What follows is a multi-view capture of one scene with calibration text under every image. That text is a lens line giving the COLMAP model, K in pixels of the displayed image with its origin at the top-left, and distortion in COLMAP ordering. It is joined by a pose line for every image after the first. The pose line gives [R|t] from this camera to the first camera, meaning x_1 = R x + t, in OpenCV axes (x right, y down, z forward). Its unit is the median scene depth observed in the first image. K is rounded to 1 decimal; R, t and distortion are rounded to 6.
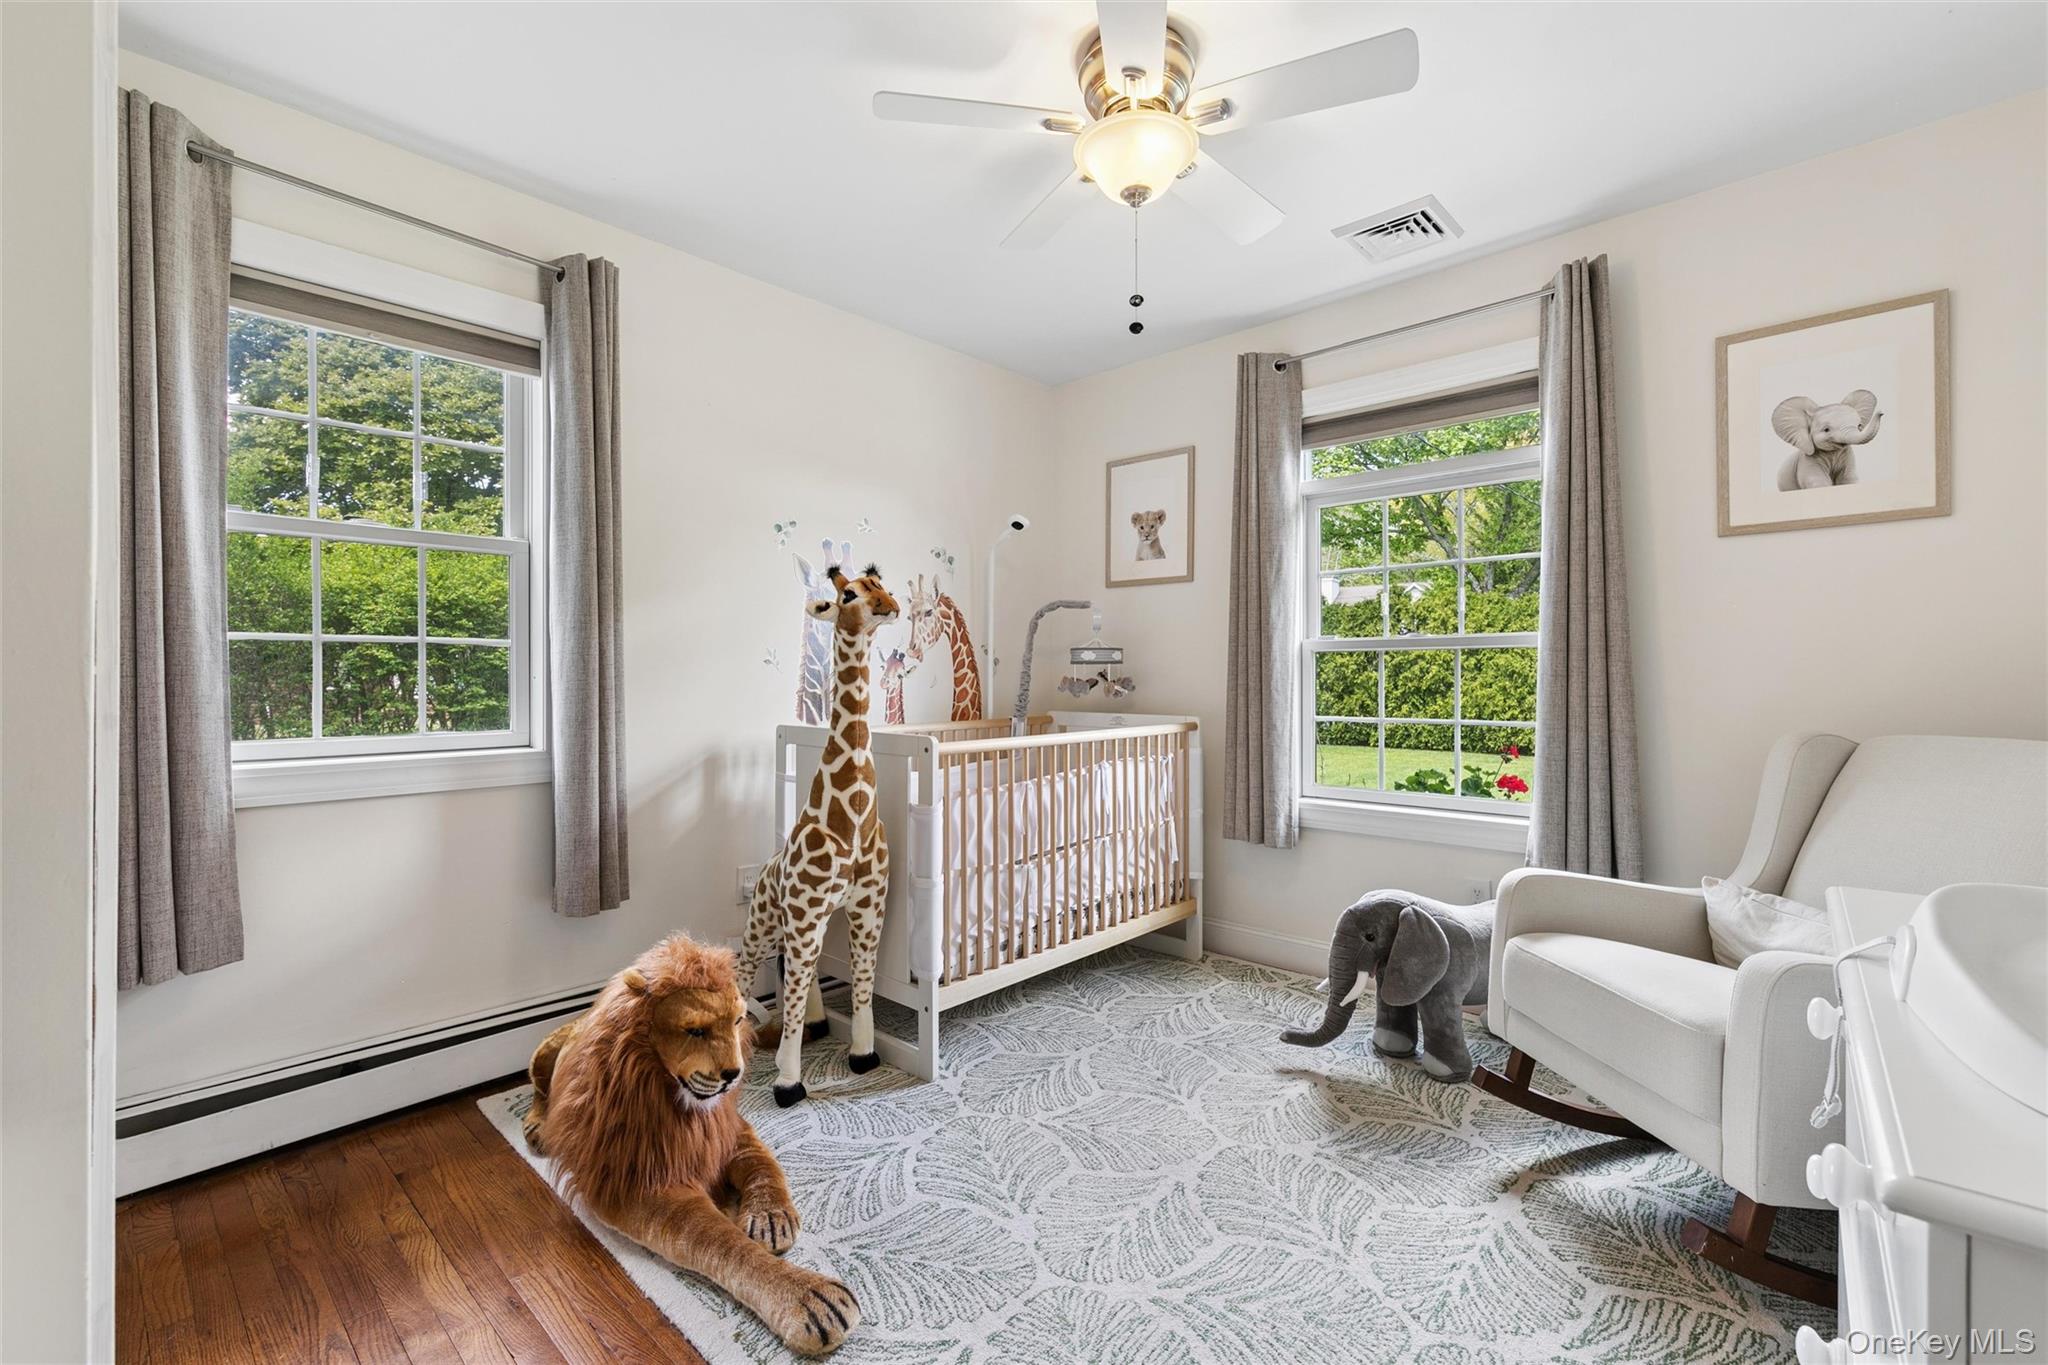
lens RADIAL K [[893.7, 0, 1029.6], [0, 893.7, 659.4], [0, 0, 1]] dist [0.001863, 0.000327]
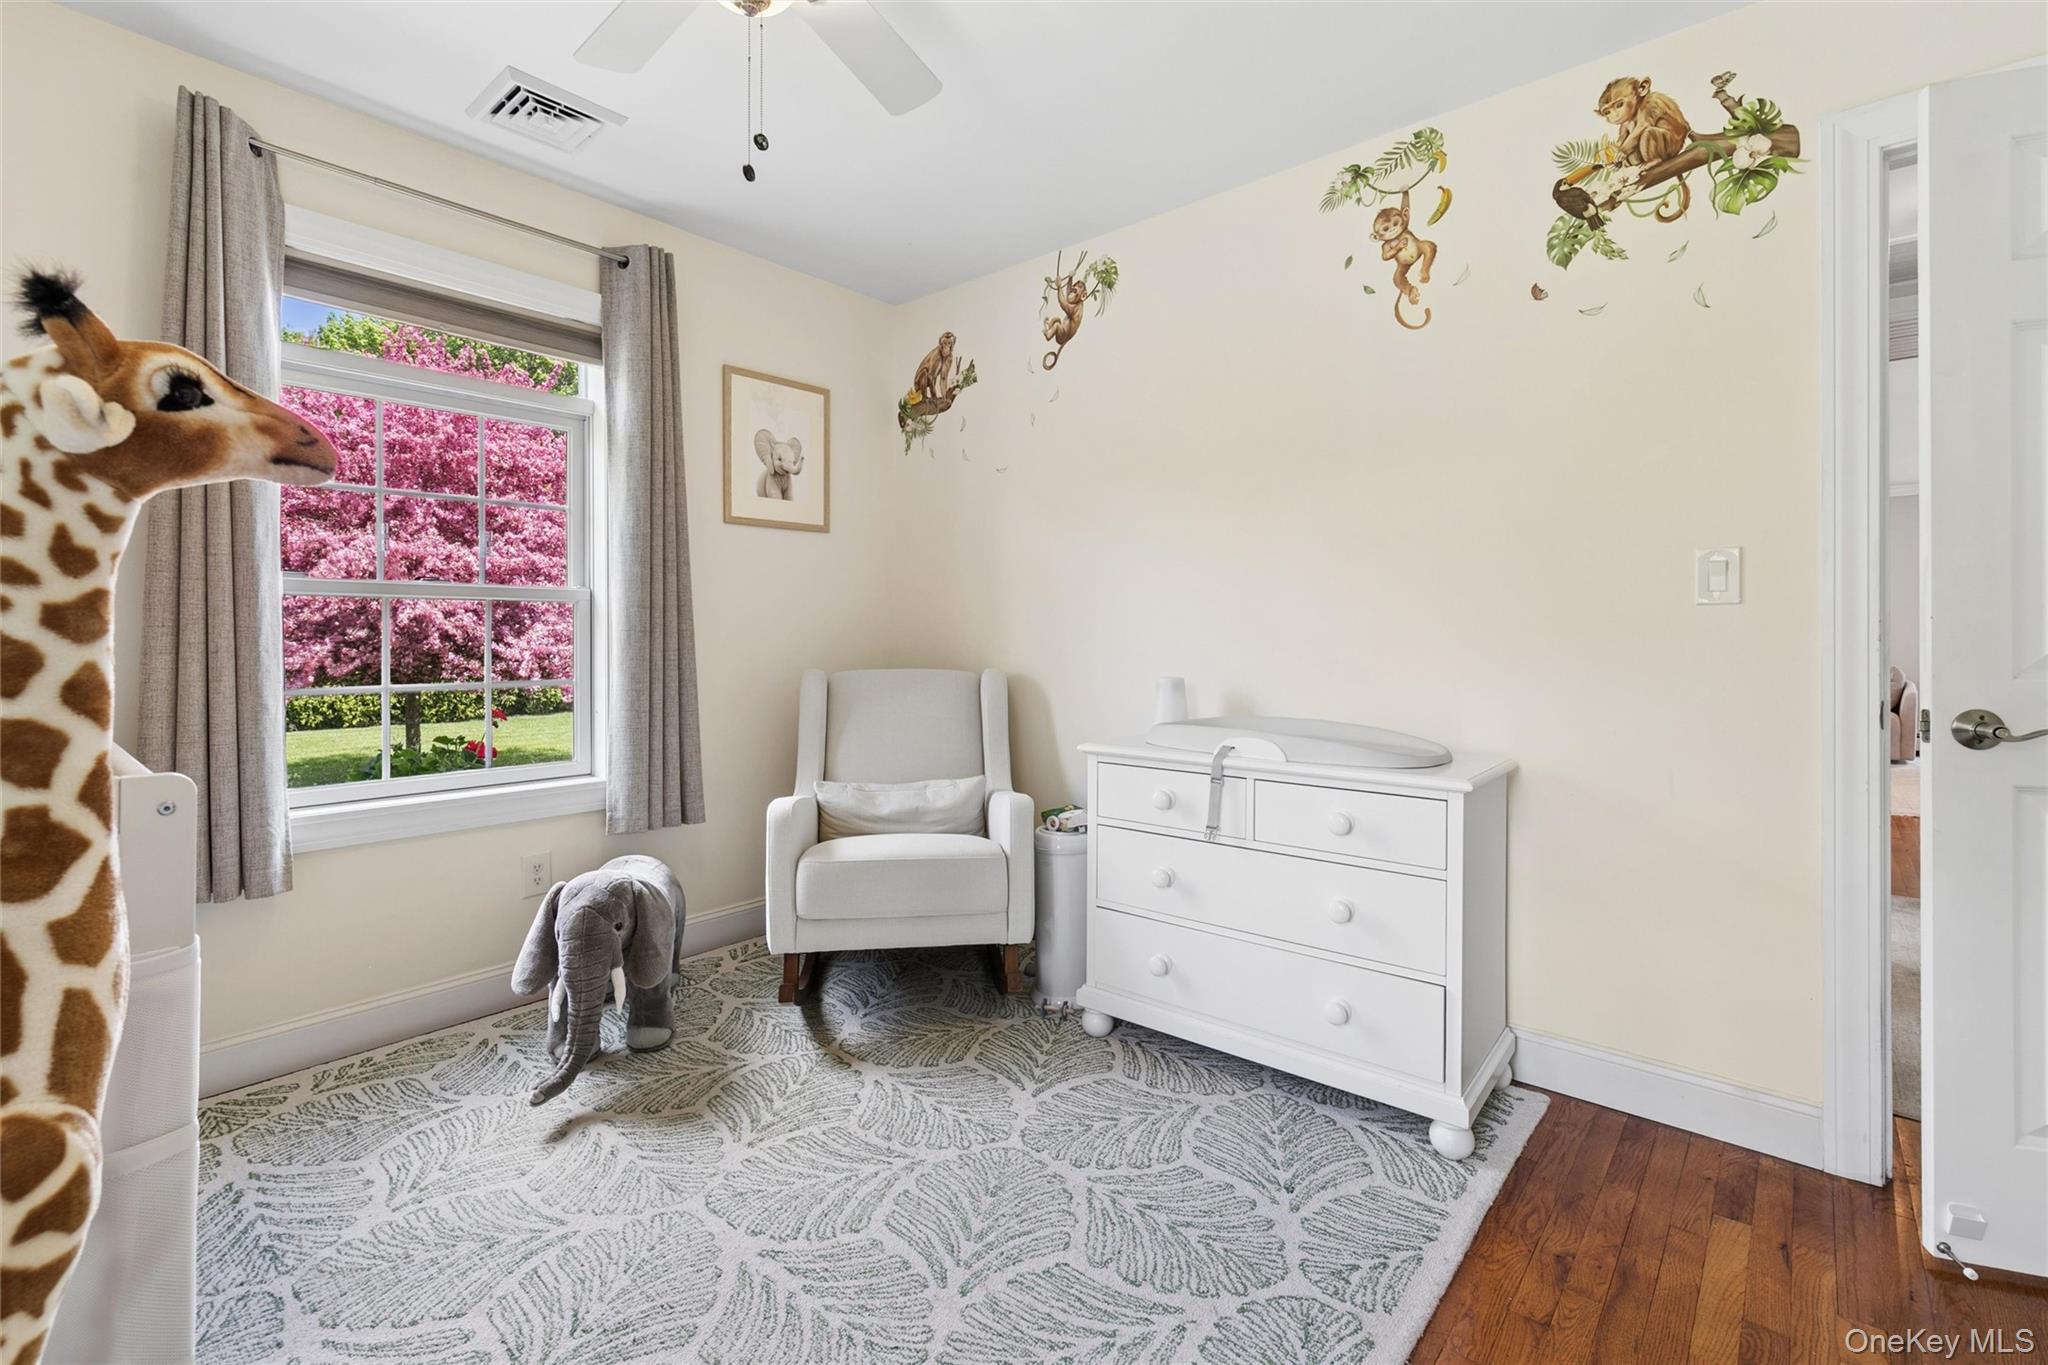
lens RADIAL K [[915.1, 0, 1018.4], [0, 915.1, 626.8], [0, 0, 1]] dist [0.002307, 0.000485]
pose [[-0.037754, 0.011400, 0.999222, -0.558876], [-0.018701, 0.999752, -0.012113, 0.018275], [-0.999112, -0.019144, -0.037532, 0.664326]]
